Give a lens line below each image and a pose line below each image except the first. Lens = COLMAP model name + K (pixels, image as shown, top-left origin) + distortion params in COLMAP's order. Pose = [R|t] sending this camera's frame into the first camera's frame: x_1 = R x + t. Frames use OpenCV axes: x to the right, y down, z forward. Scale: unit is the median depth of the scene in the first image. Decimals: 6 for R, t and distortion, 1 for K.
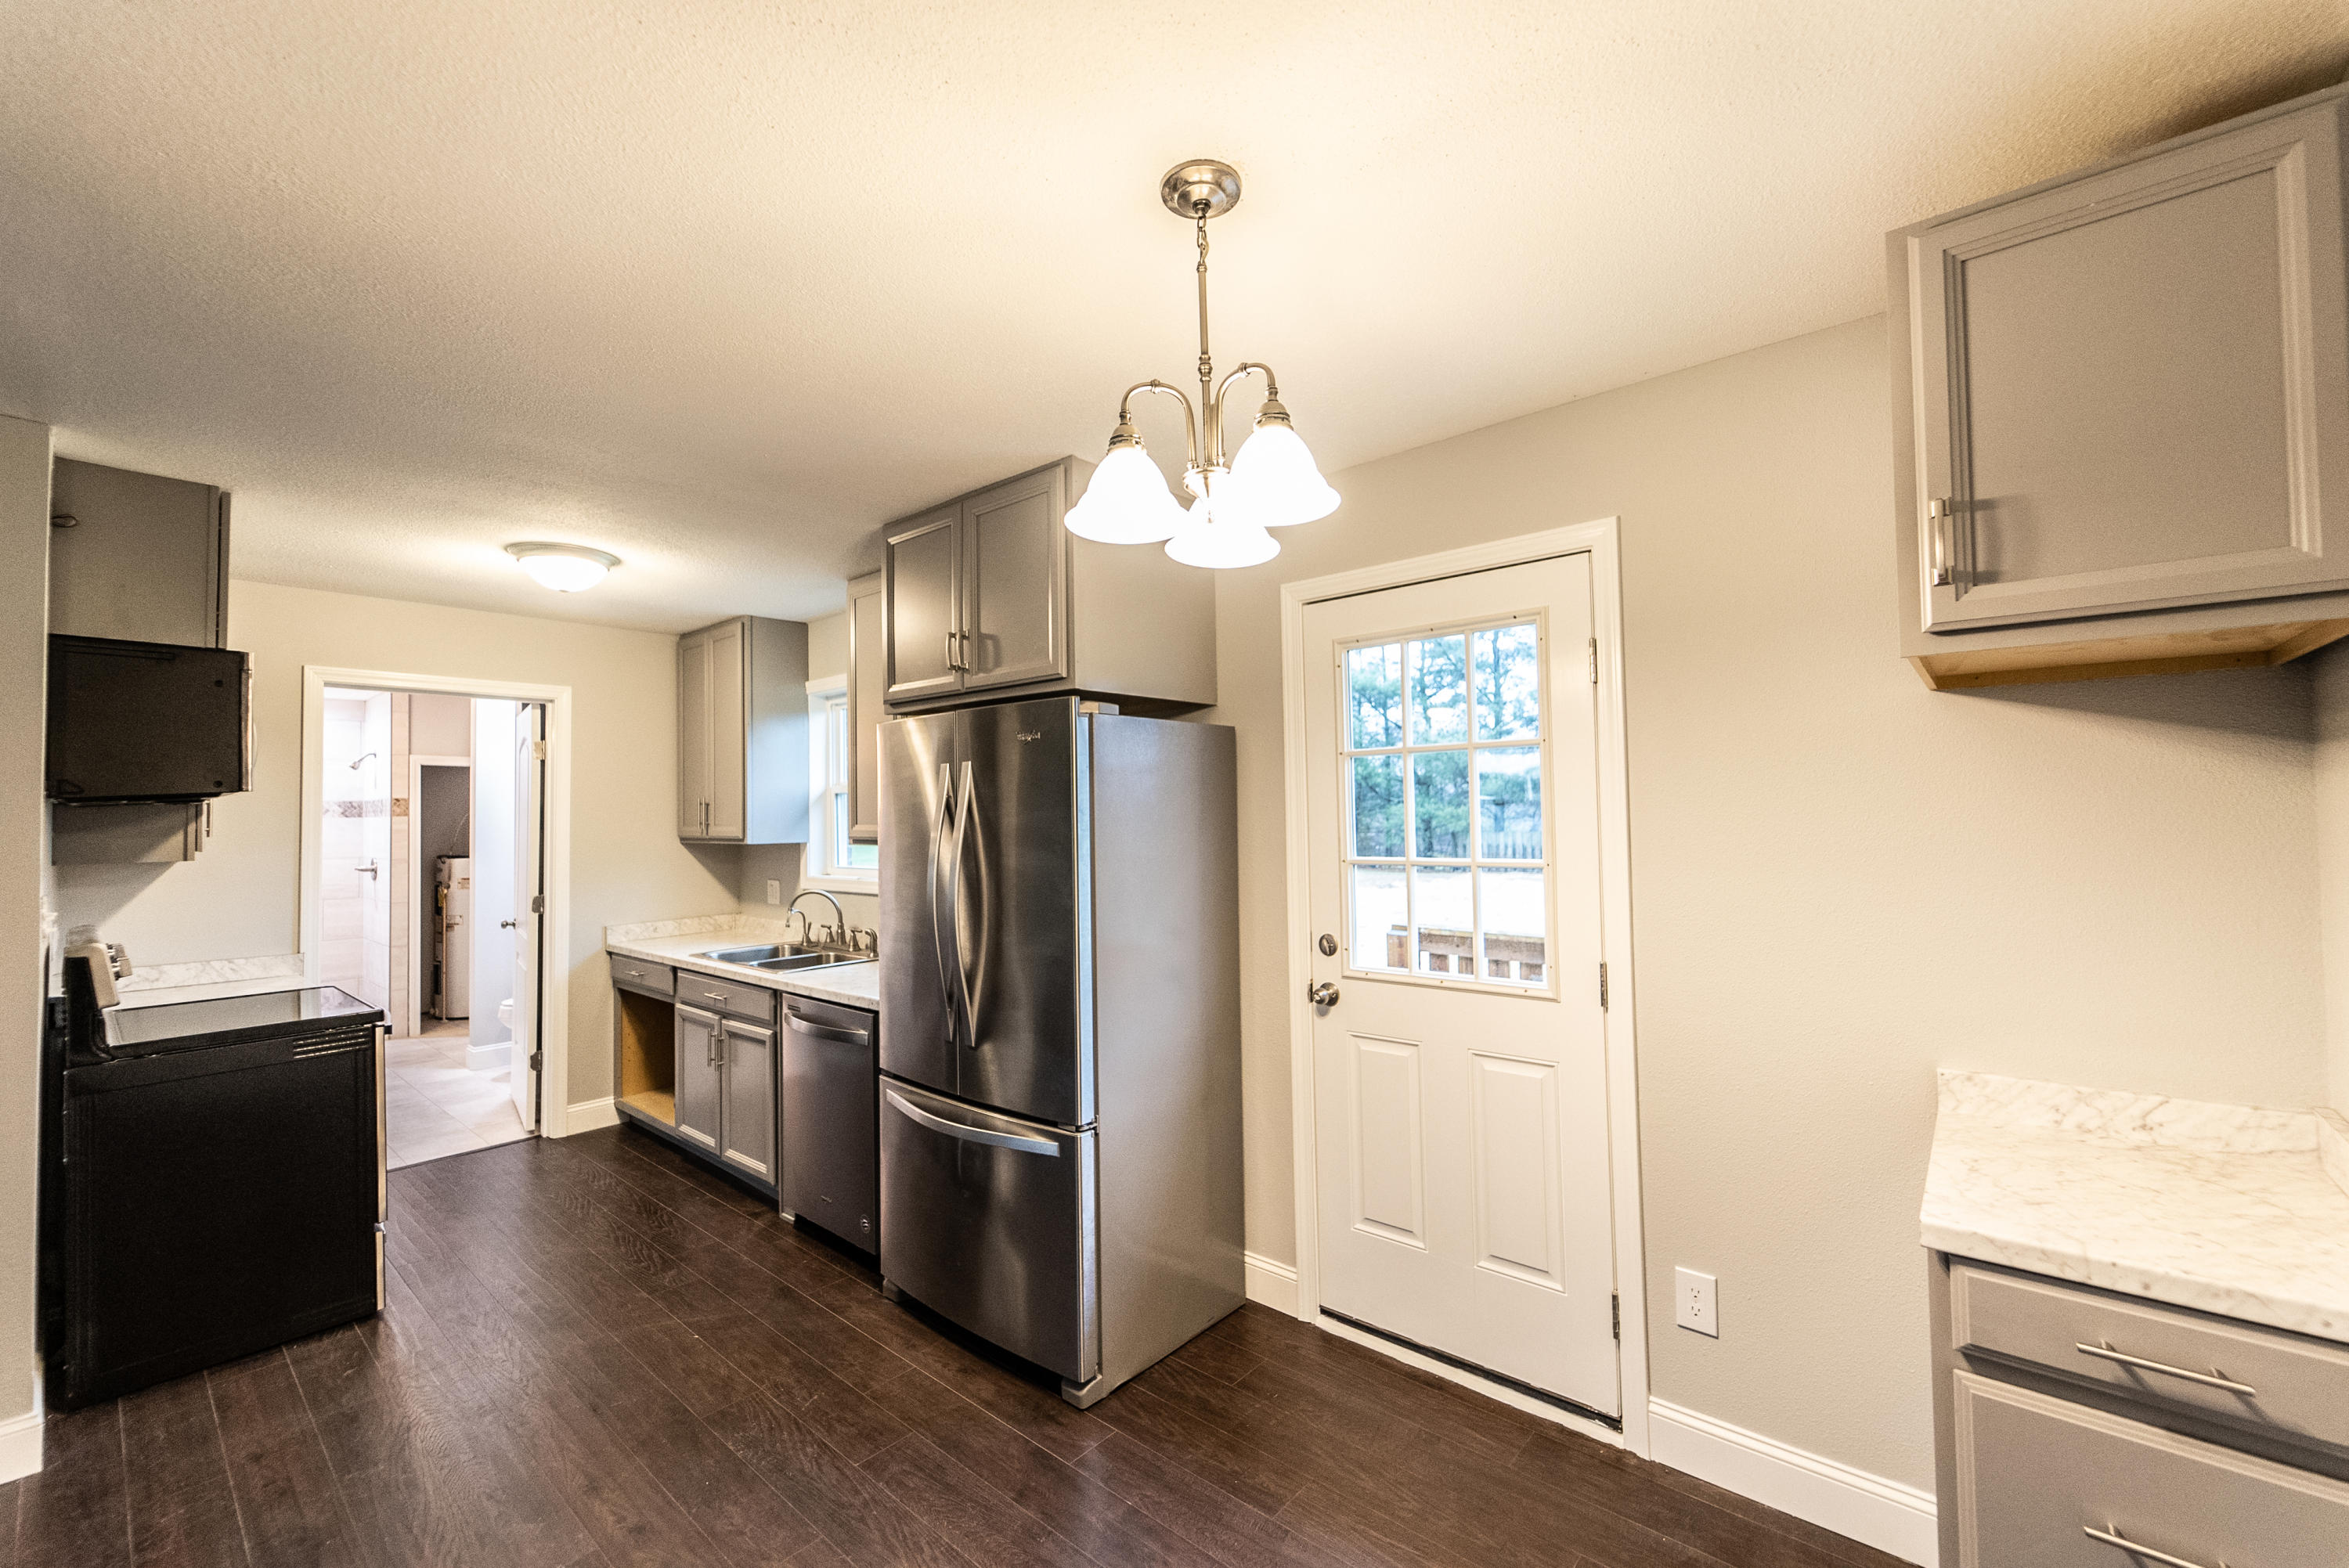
lens RADIAL K [[944.5, 0, 1178.5], [0, 944.5, 786.6], [0, 0, 1]] dist [-0.000513, -0.000676]
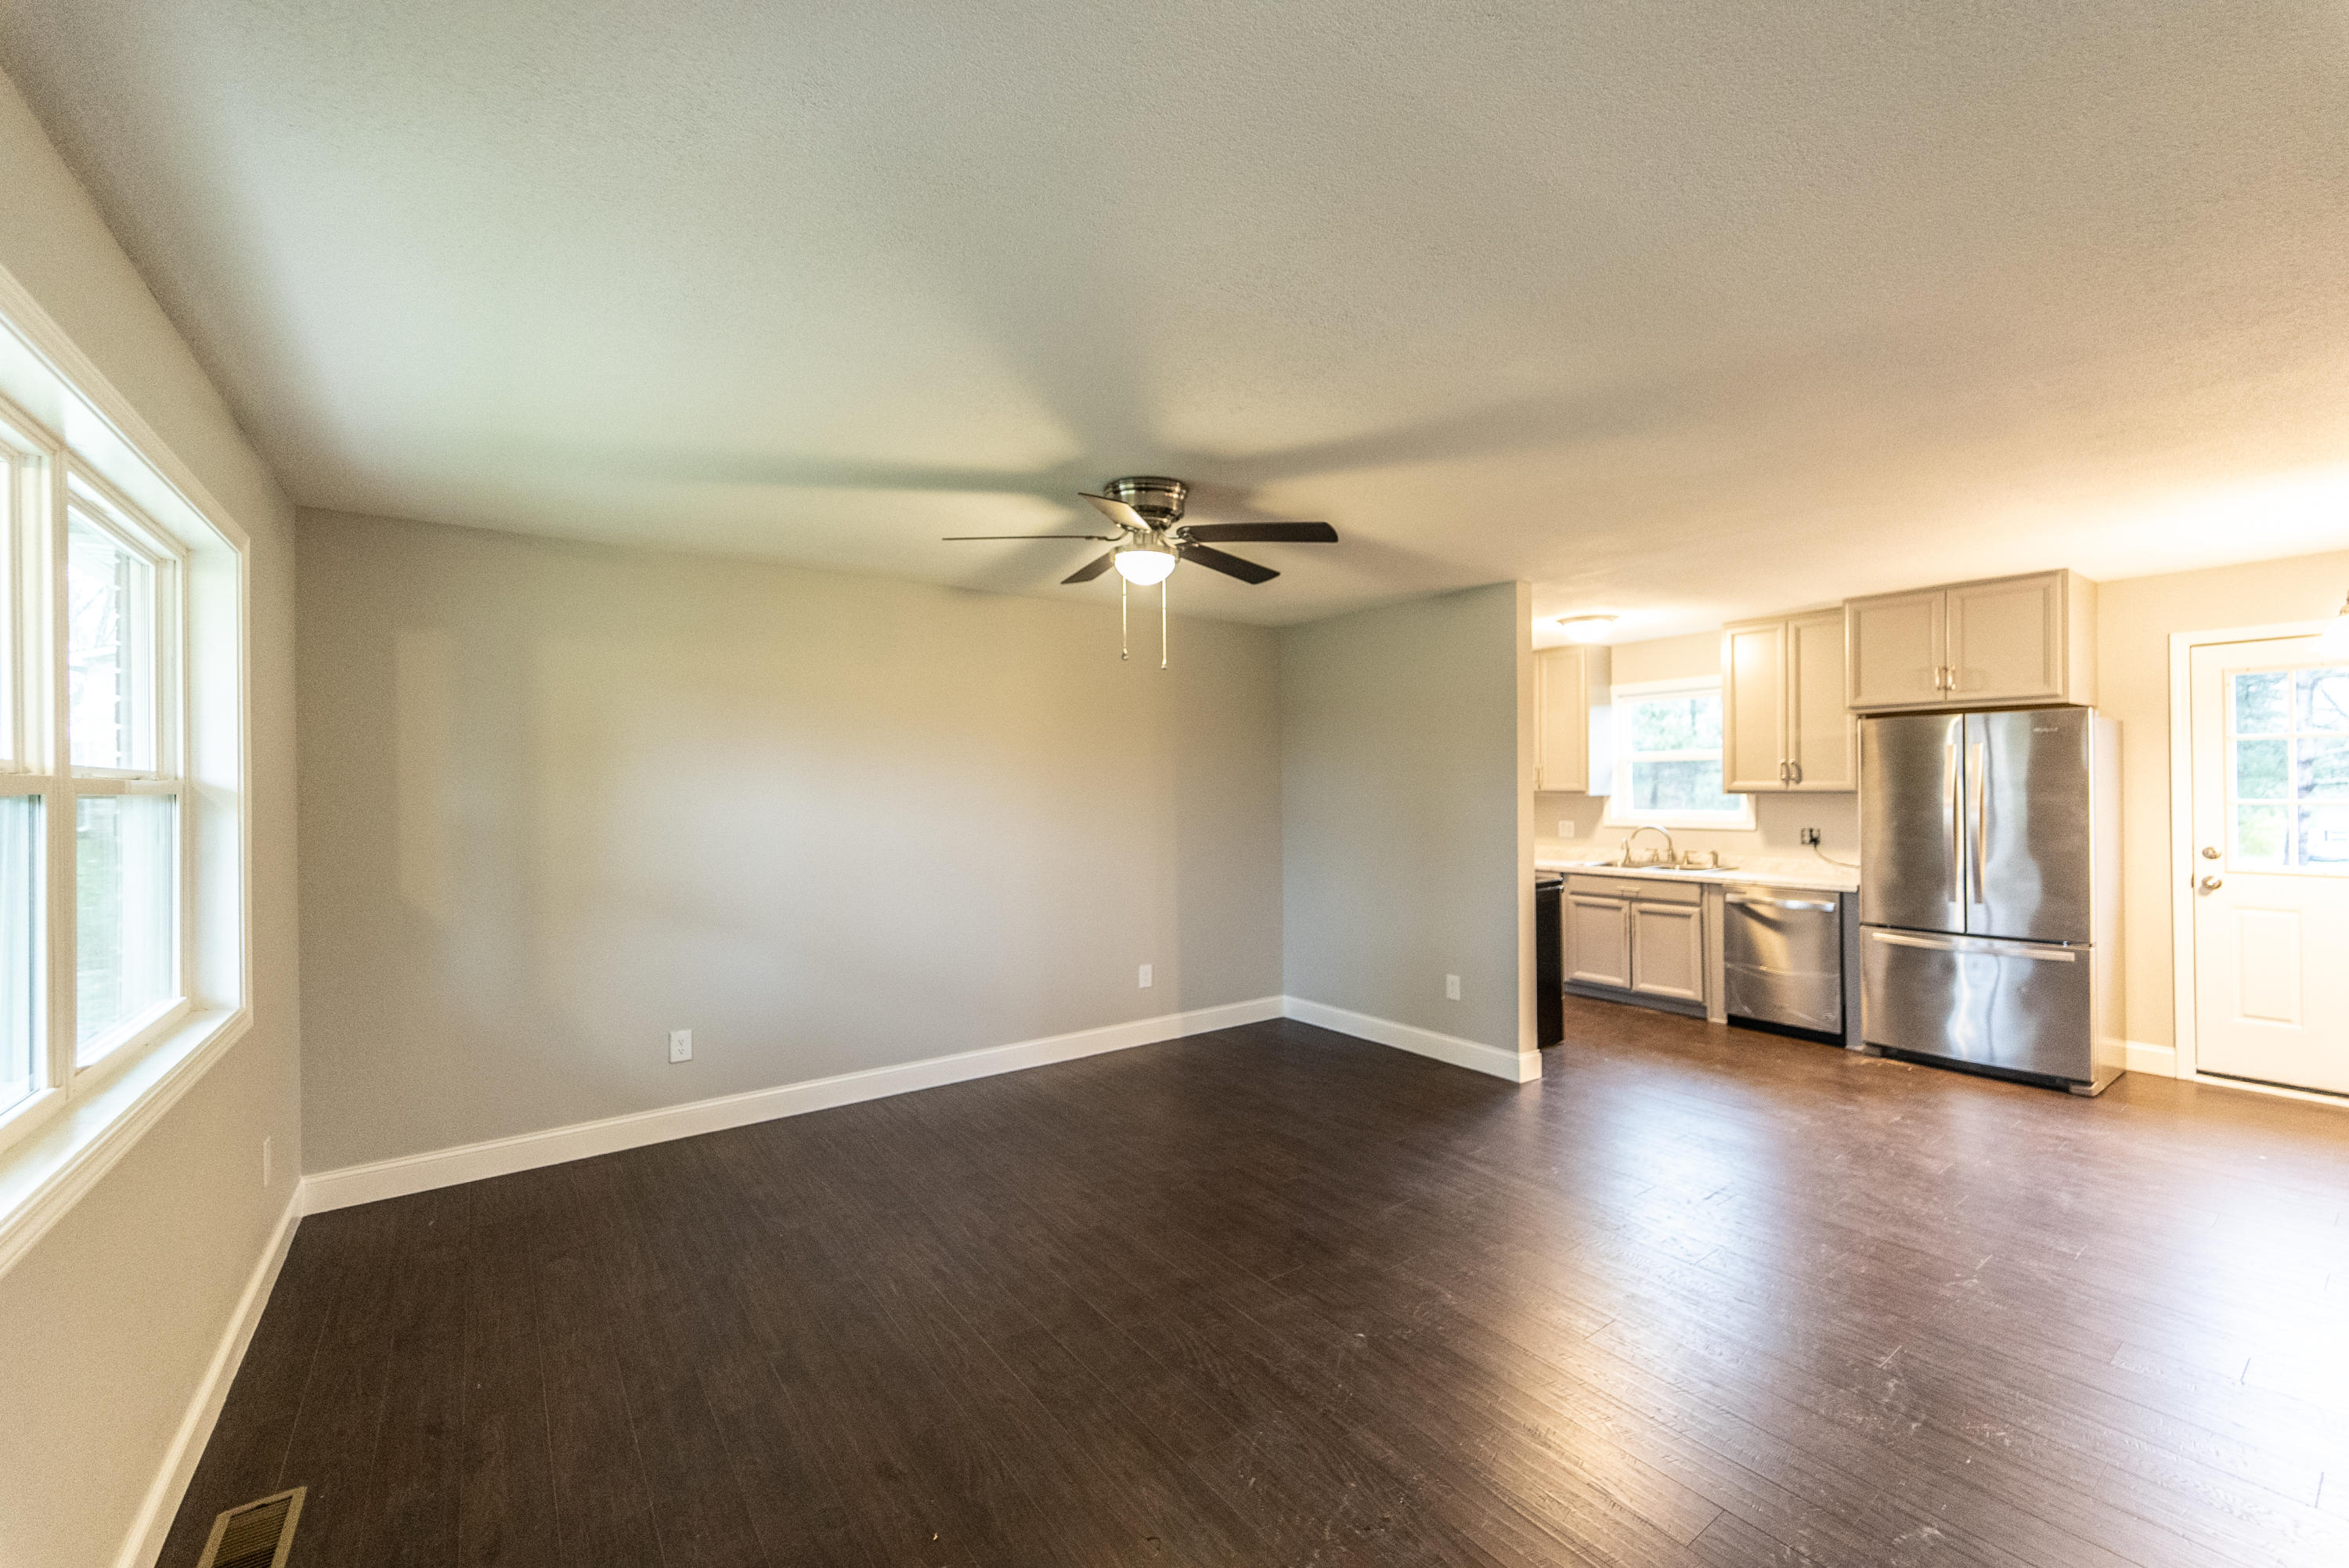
lens RADIAL K [[944.5, 0, 1178.0], [0, 944.5, 786.3], [0, 0, 1]] dist [-0.000513, -0.000676]
pose [[0.974478, 0.006779, -0.224382, -1.059433], [0.000516, 0.999474, 0.032438, -0.003648], [0.224484, -0.031726, 0.973961, -0.867401]]
